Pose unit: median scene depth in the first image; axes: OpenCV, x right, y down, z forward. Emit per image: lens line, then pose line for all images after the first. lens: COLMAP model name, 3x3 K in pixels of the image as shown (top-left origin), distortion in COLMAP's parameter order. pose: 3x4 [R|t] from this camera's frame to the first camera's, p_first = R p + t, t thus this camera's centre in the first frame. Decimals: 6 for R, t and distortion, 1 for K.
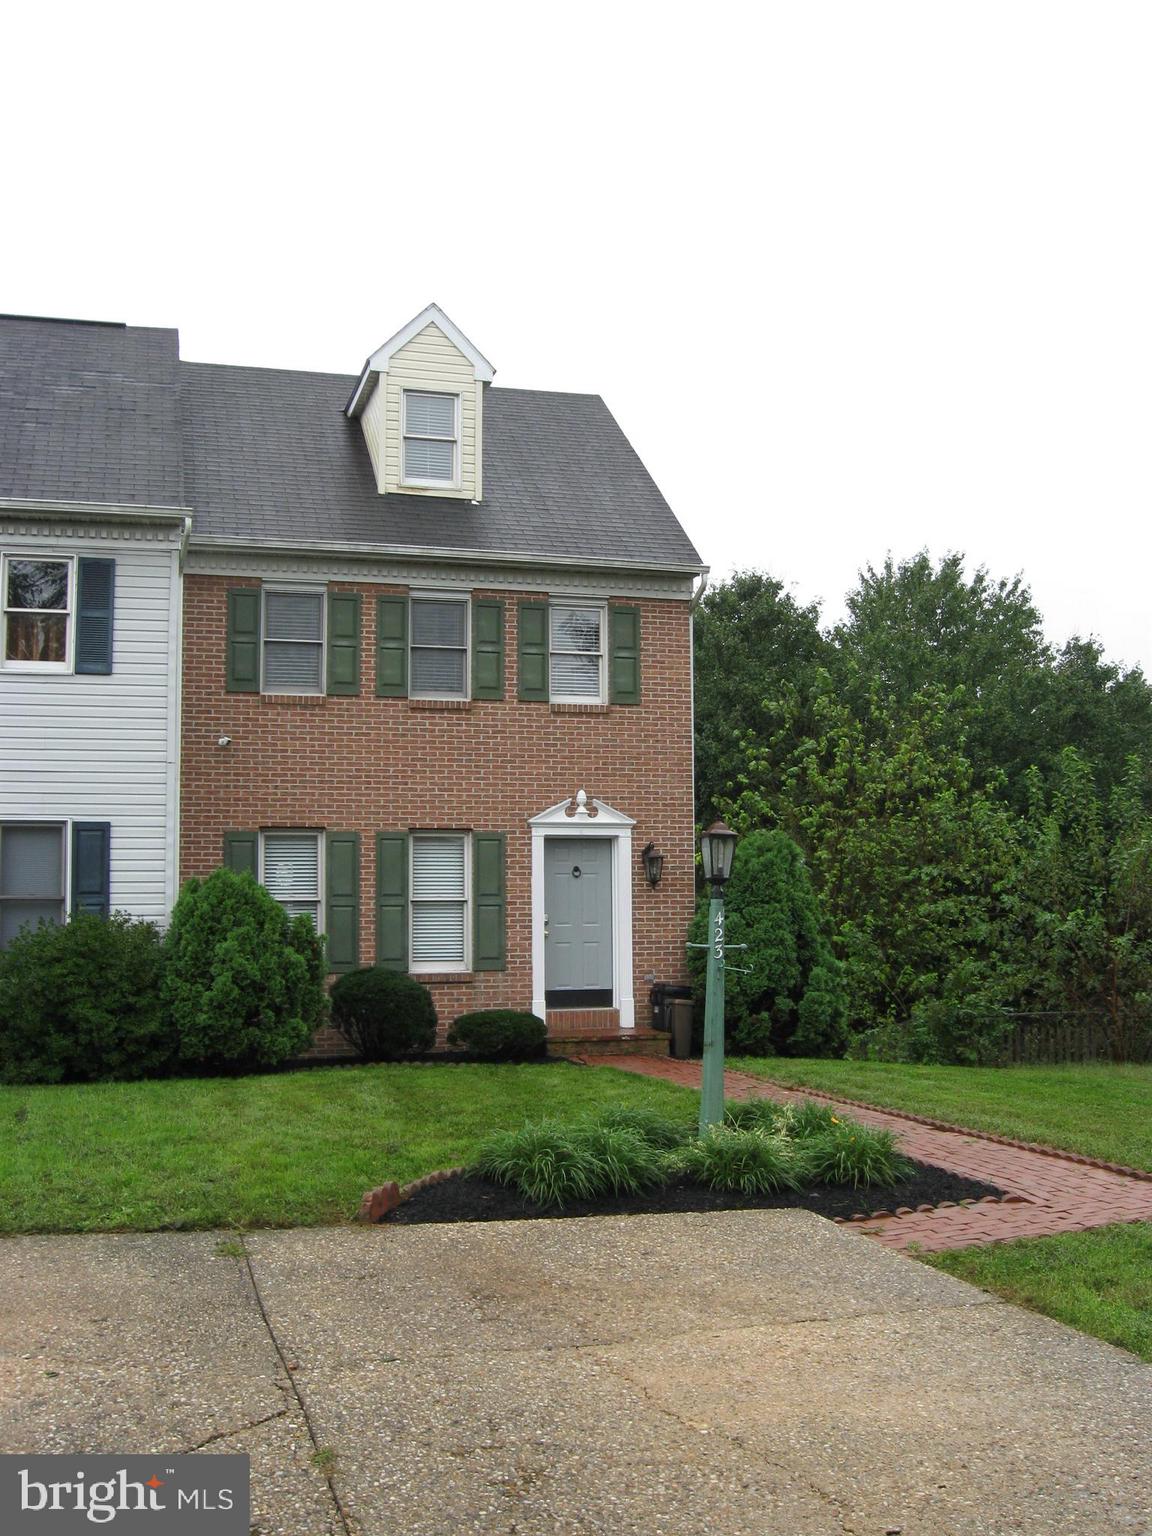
lens RADIAL K [[1606.1, 0, 612.5], [0, 1606.1, 765.8], [0, 0, 1]] dist [-0.134251, 0.028372]
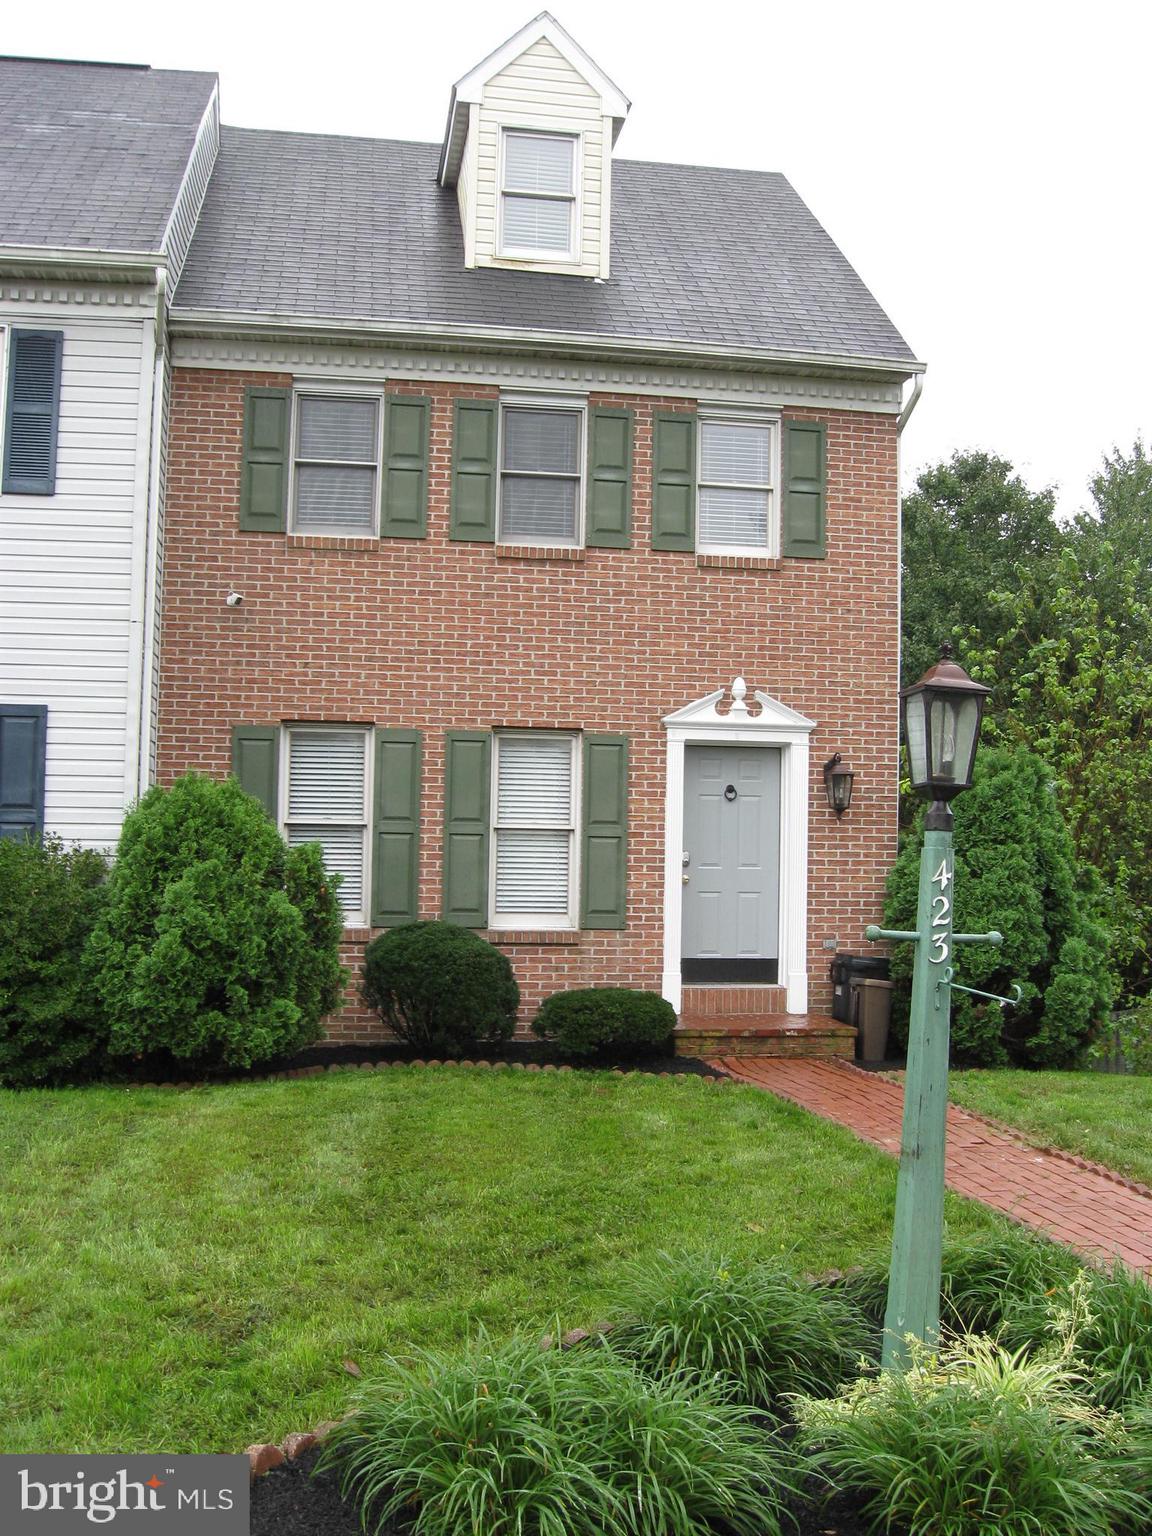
lens RADIAL K [[1606.1, 0, 612.5], [0, 1606.1, 765.8], [0, 0, 1]] dist [-0.134251, 0.028372]
pose [[0.991536, 0.019107, -0.128417, 0.017296], [-0.013836, 0.999030, 0.041810, 0.025890], [0.129091, -0.039680, 0.990839, 0.298749]]
